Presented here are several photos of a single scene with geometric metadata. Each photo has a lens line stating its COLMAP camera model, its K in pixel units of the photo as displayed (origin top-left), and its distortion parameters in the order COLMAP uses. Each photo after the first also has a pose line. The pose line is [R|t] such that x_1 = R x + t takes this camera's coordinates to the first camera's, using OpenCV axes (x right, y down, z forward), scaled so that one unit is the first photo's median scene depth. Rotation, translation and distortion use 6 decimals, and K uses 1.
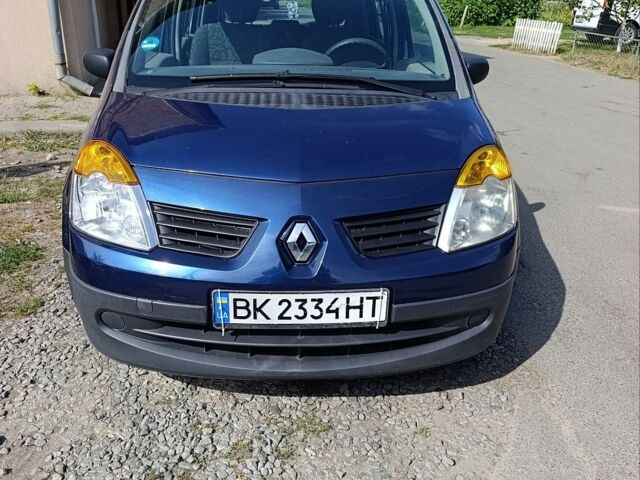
lens RADIAL K [[569.9, 0, 320.0], [0, 569.9, 240.0], [0, 0, 1]] dist [0.059876, -0.073338]
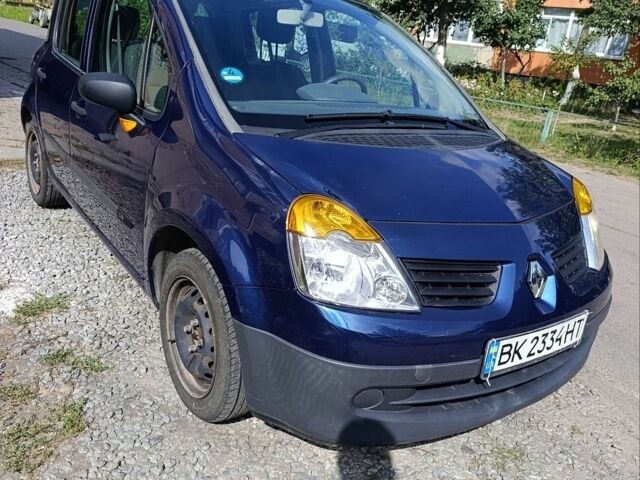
lens RADIAL K [[569.9, 0, 320.0], [0, 569.9, 240.0], [0, 0, 1]] dist [0.059876, -0.073338]
pose [[0.849348, -0.102647, 0.517756, -0.906396], [0.115056, 0.993325, 0.008188, -0.122931], [-0.515140, 0.052617, 0.855489, 0.294162]]
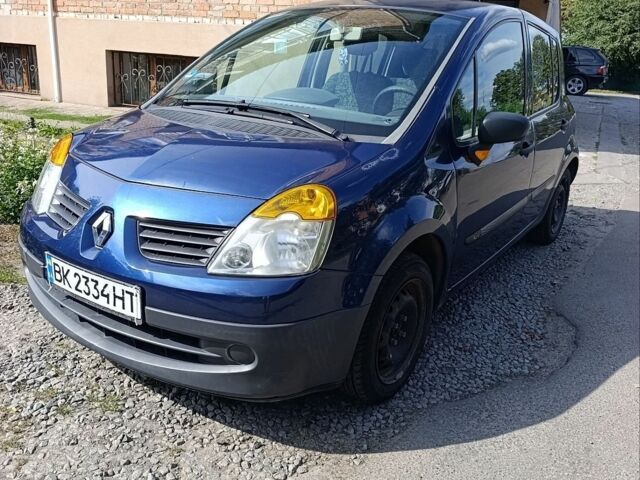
lens RADIAL K [[569.9, 0, 320.0], [0, 569.9, 240.0], [0, 0, 1]] dist [0.059876, -0.073338]
pose [[0.789632, 0.203873, -0.578720, 0.981281], [-0.266446, 0.963548, -0.024110, -0.064253], [0.552709, 0.173236, 0.815170, 0.301266]]
